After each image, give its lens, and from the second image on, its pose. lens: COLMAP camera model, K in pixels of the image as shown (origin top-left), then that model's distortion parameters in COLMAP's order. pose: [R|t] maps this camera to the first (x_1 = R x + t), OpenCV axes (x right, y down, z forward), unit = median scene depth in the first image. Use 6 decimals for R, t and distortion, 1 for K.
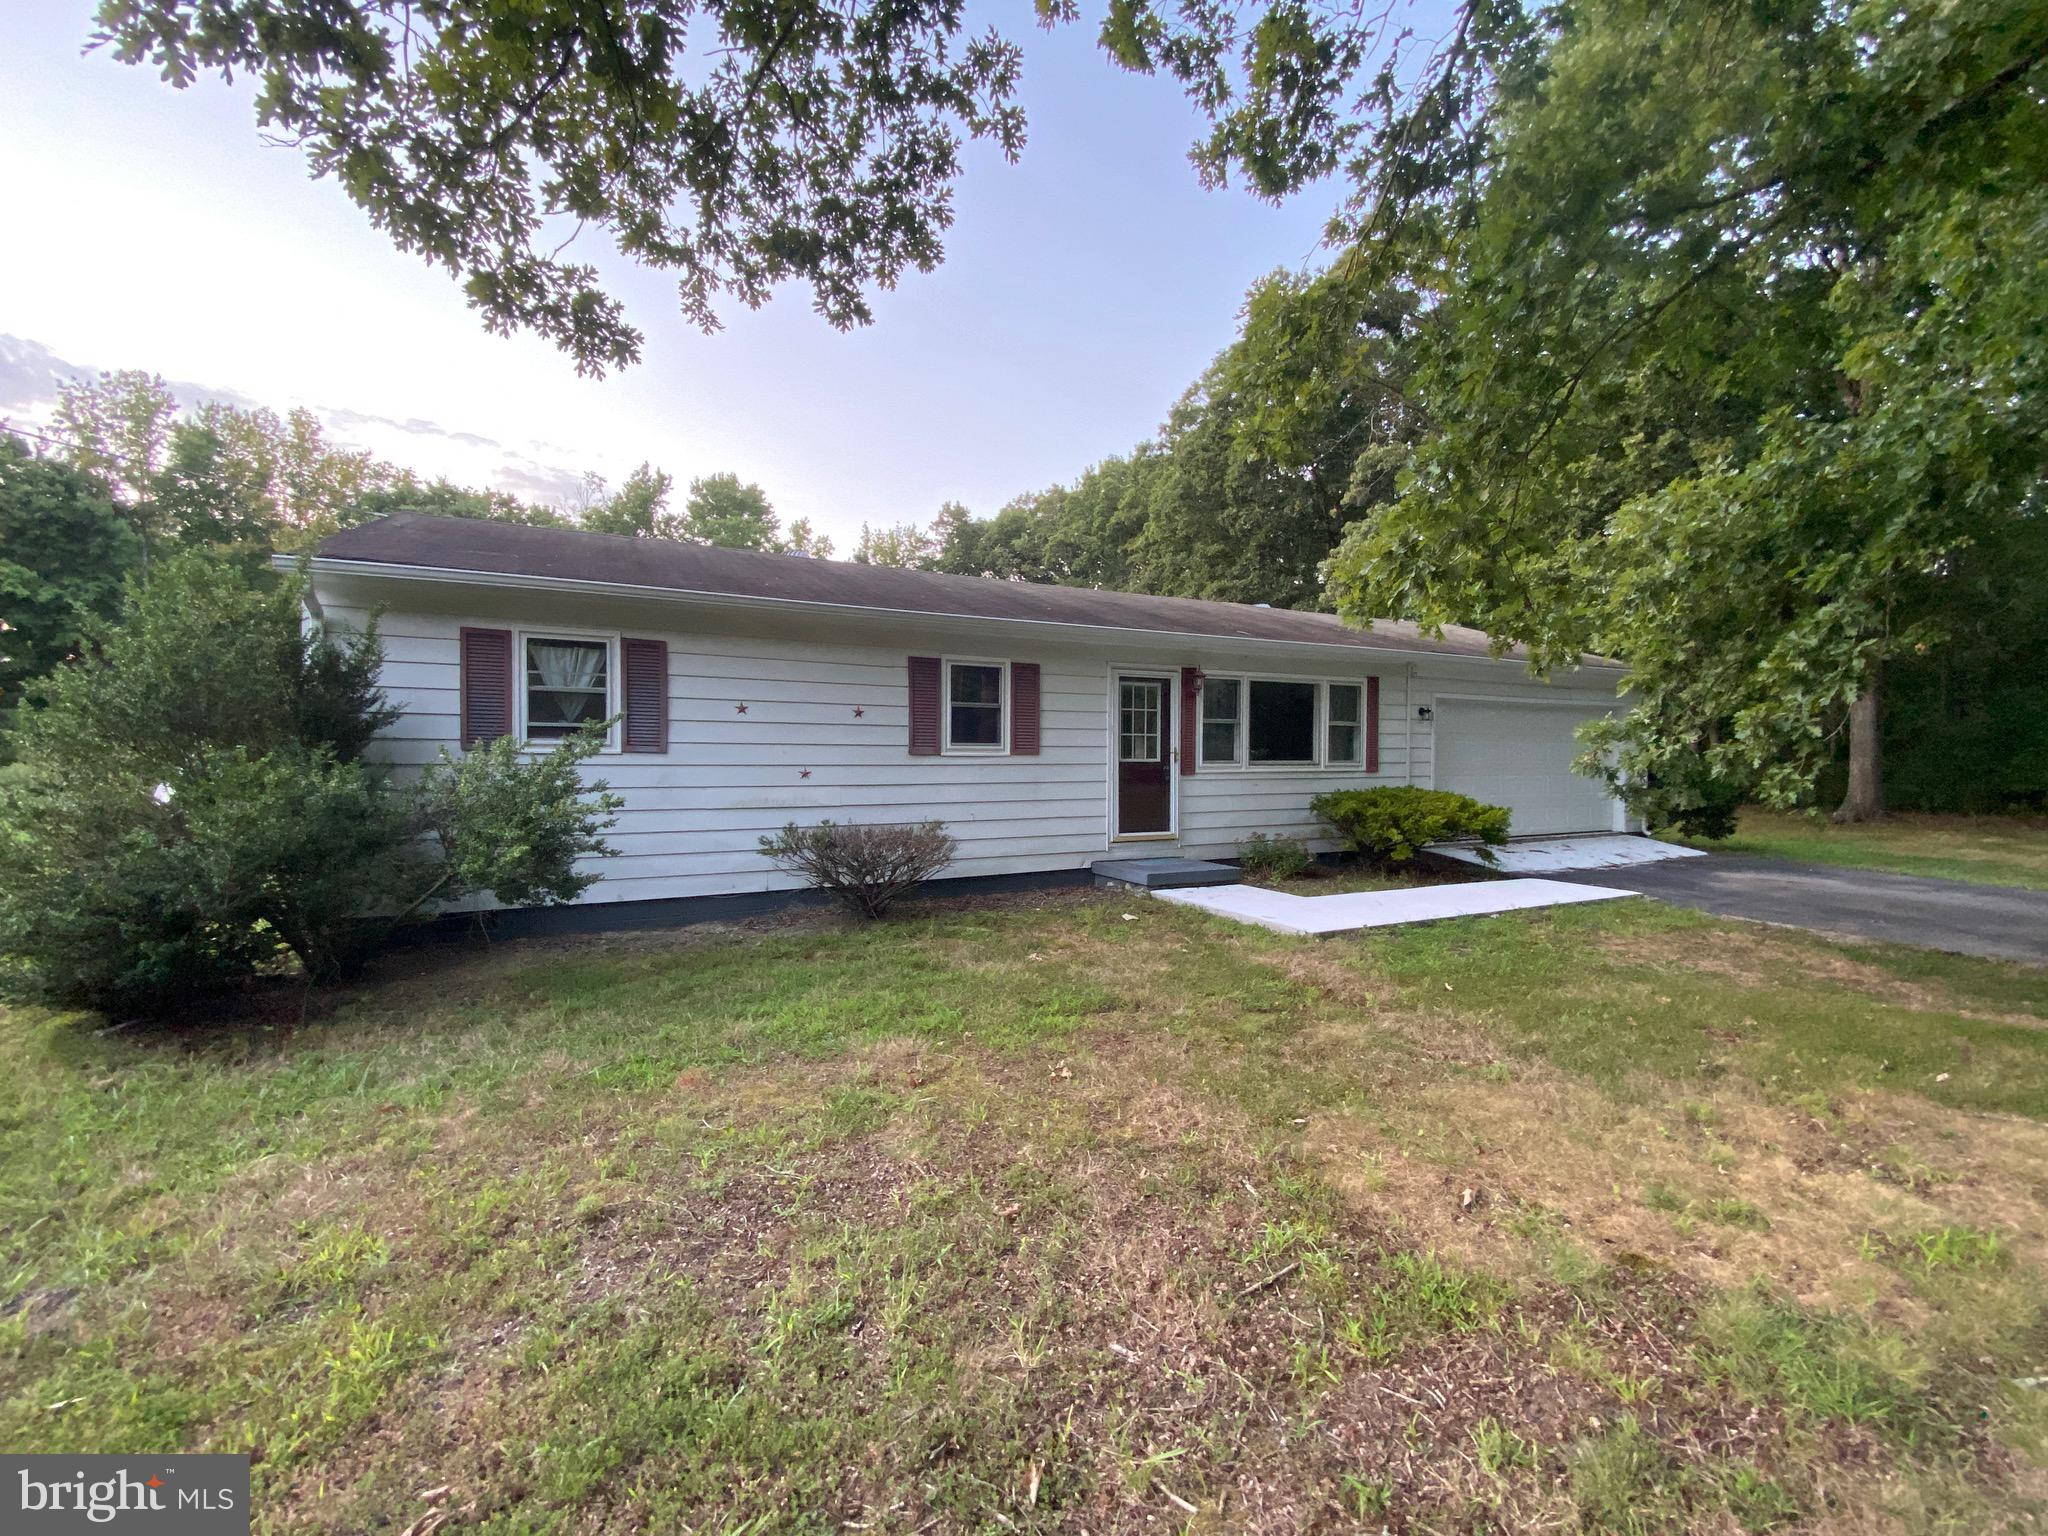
lens RADIAL K [[832.3, 0, 1024.0], [0, 832.3, 768.0], [0, 0, 1]] dist [0.019380, -0.019701]
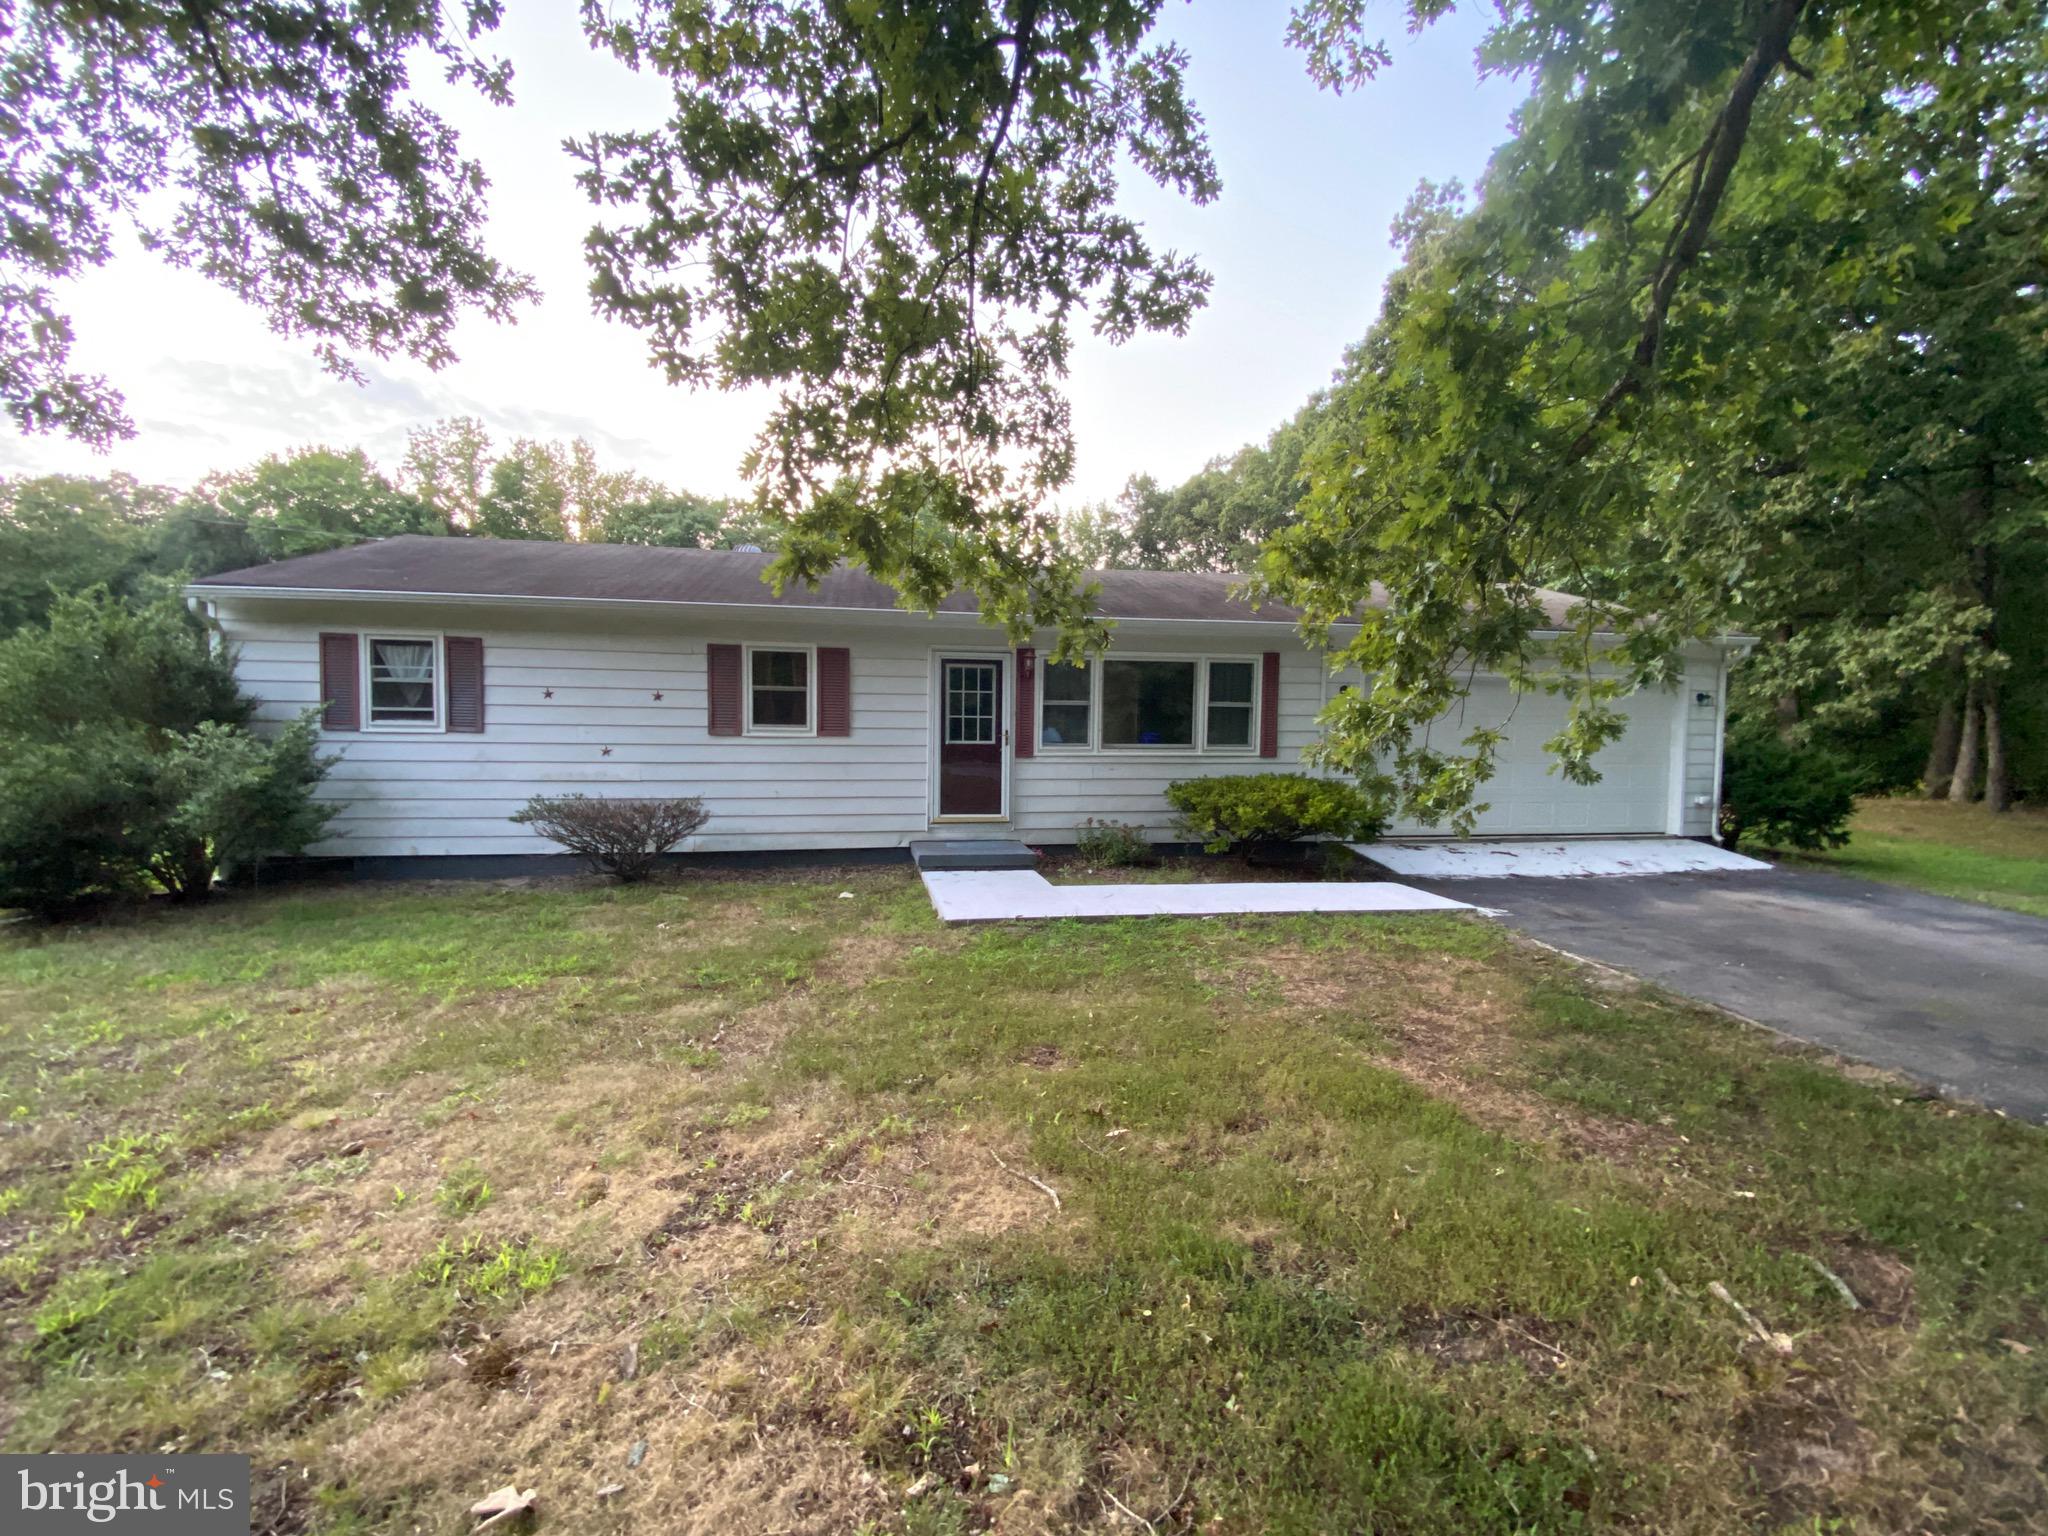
lens RADIAL K [[832.3, 0, 1024.0], [0, 832.3, 768.0], [0, 0, 1]] dist [0.019380, -0.019701]
pose [[0.957819, 0.021529, -0.286565, 0.527418], [-0.012451, 0.999362, 0.033465, -0.013304], [0.287103, -0.028485, 0.957476, 0.062340]]
